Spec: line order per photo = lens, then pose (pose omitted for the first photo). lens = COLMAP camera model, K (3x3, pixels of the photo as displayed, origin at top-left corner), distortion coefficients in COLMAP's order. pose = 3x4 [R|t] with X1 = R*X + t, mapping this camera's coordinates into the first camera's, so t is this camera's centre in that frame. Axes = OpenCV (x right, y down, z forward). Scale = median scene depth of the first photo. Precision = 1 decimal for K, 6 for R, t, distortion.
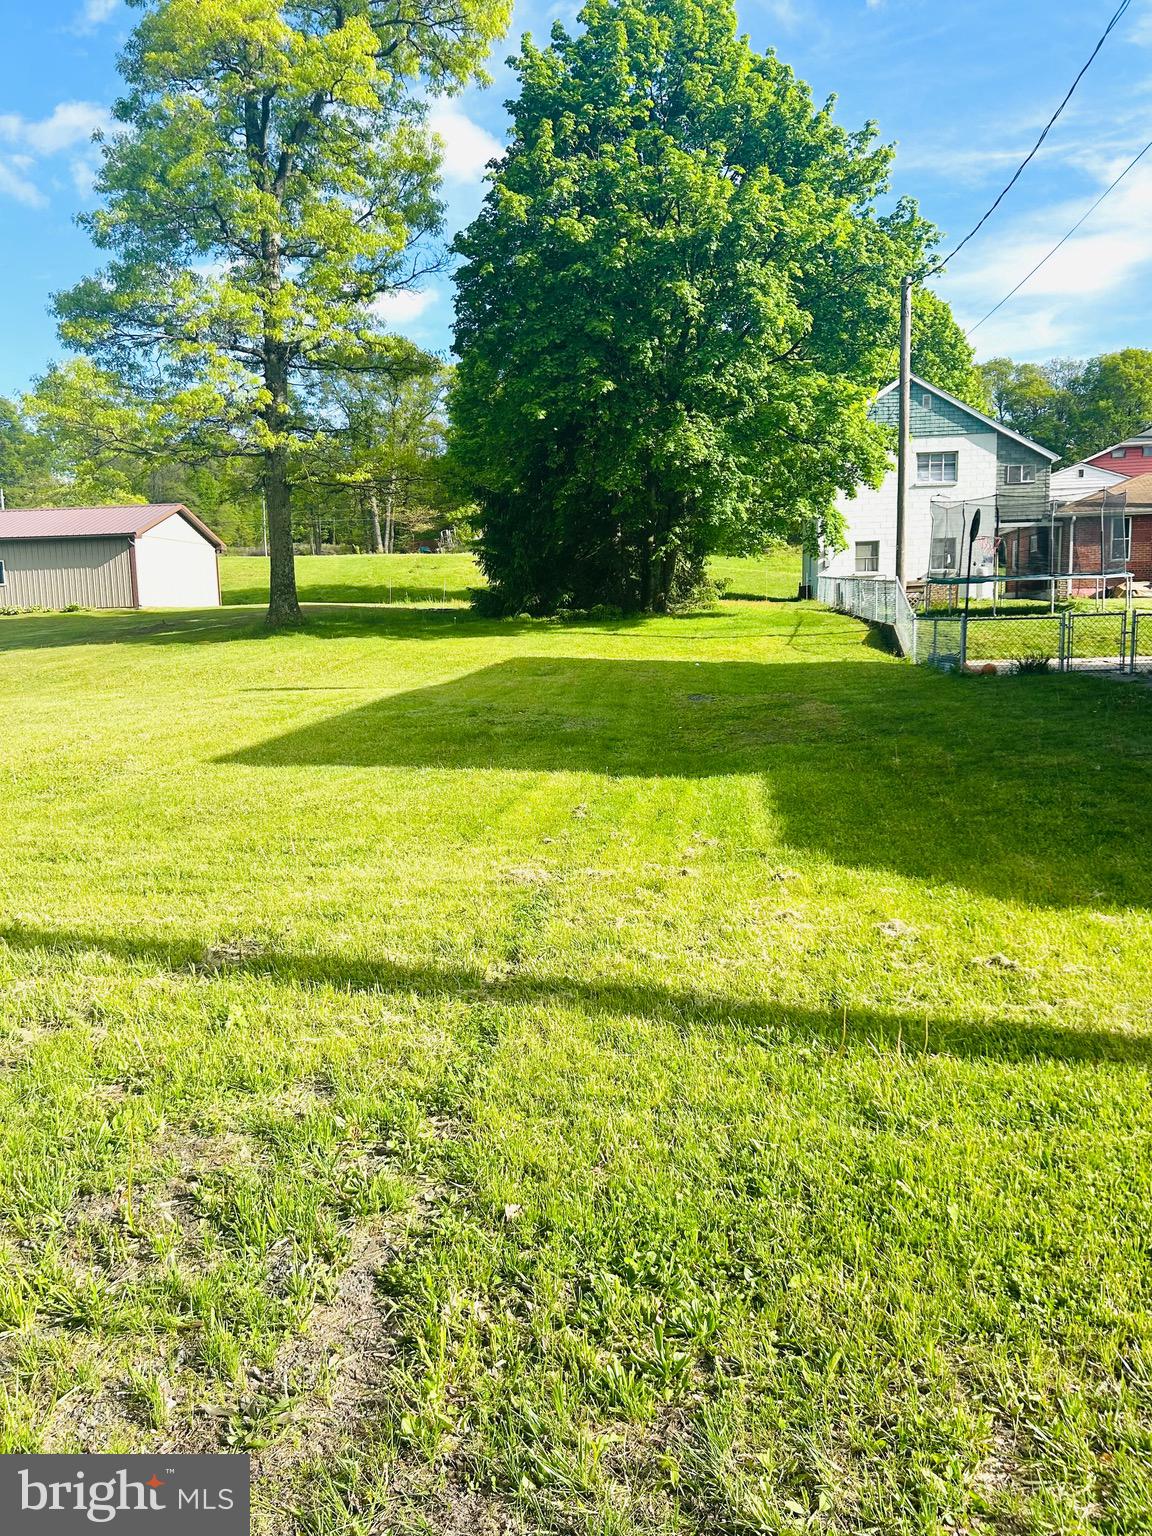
lens RADIAL K [[1167.4, 0, 561.6], [0, 1167.4, 773.2], [0, 0, 1]] dist [0.032598, -0.011326]
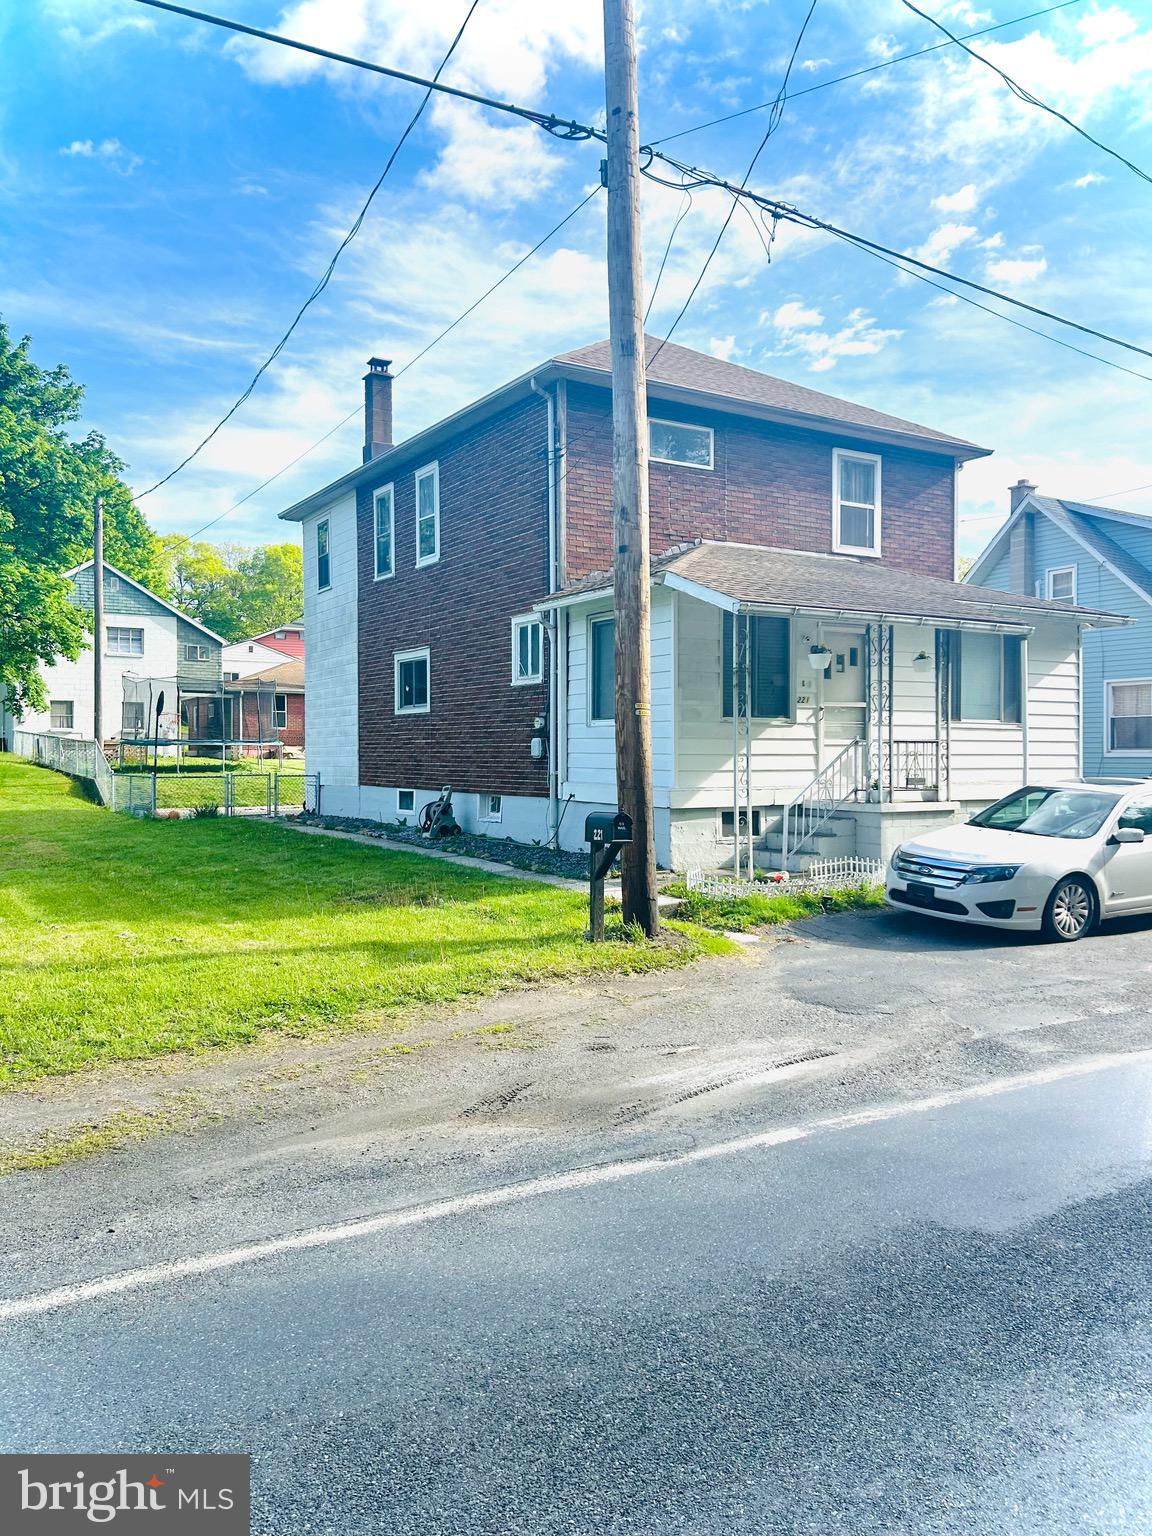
lens RADIAL K [[1167.4, 0, 563.3], [0, 1167.4, 774.5], [0, 0, 1]] dist [0.032598, -0.011326]
pose [[0.786391, 0.018508, 0.617452, -0.068111], [0.059748, 0.992586, -0.105849, 0.020559], [-0.614833, 0.120130, 0.779454, -0.194901]]
